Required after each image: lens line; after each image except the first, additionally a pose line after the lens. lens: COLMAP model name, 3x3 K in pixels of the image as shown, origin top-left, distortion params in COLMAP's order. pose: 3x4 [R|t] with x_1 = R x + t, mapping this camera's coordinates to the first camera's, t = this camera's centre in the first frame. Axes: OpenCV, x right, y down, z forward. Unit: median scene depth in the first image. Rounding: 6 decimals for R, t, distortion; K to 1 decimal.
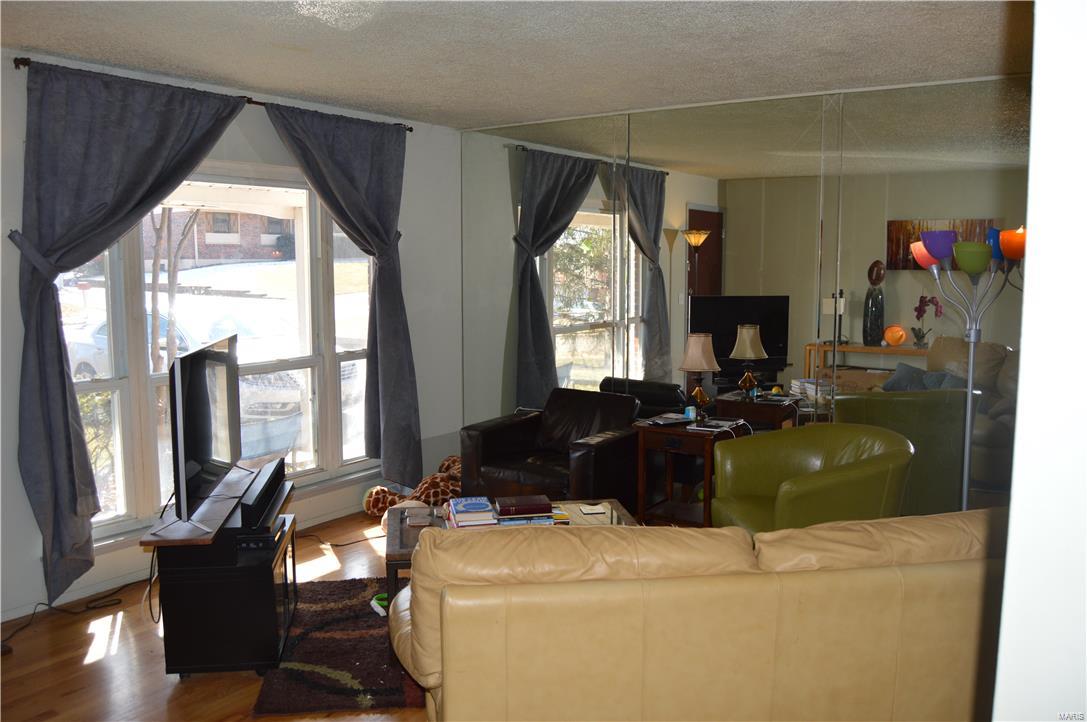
lens RADIAL K [[864.6, 0, 538.9], [0, 864.6, 358.3], [0, 0, 1]] dist [-0.087910, 0.040703]
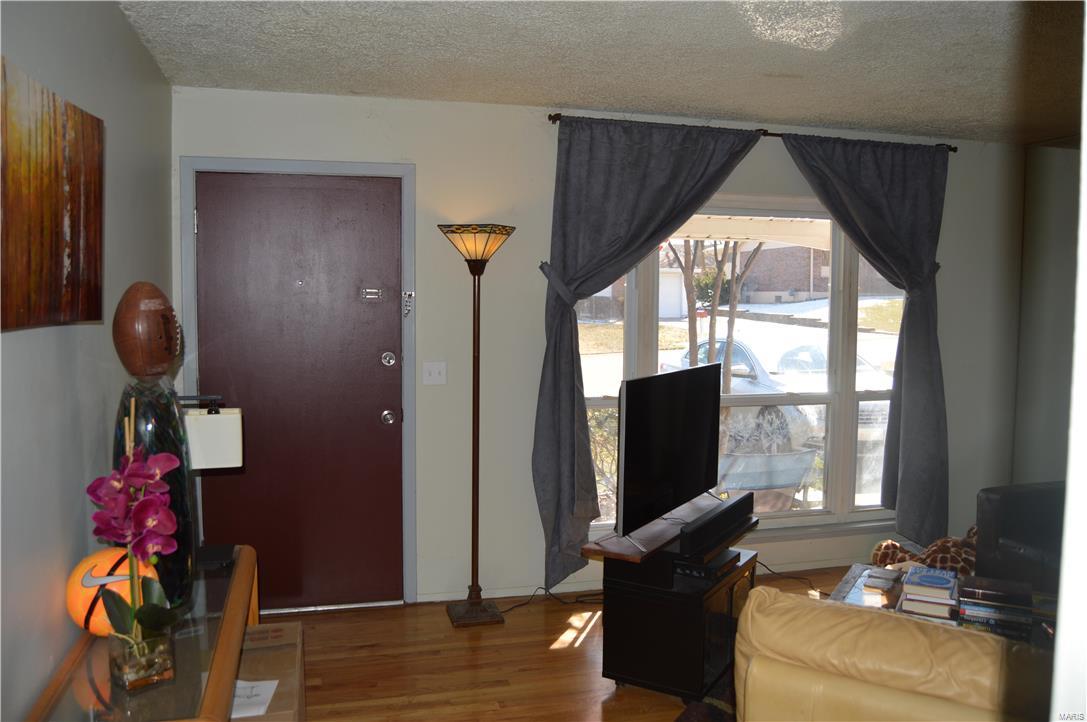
lens RADIAL K [[864.6, 0, 540.2], [0, 864.6, 361.6], [0, 0, 1]] dist [-0.087910, 0.040703]
pose [[0.769257, 0.058756, -0.636233, 0.121820], [-0.080973, 0.996699, -0.005859, -0.006970], [0.633788, 0.056025, 0.771475, 0.073404]]
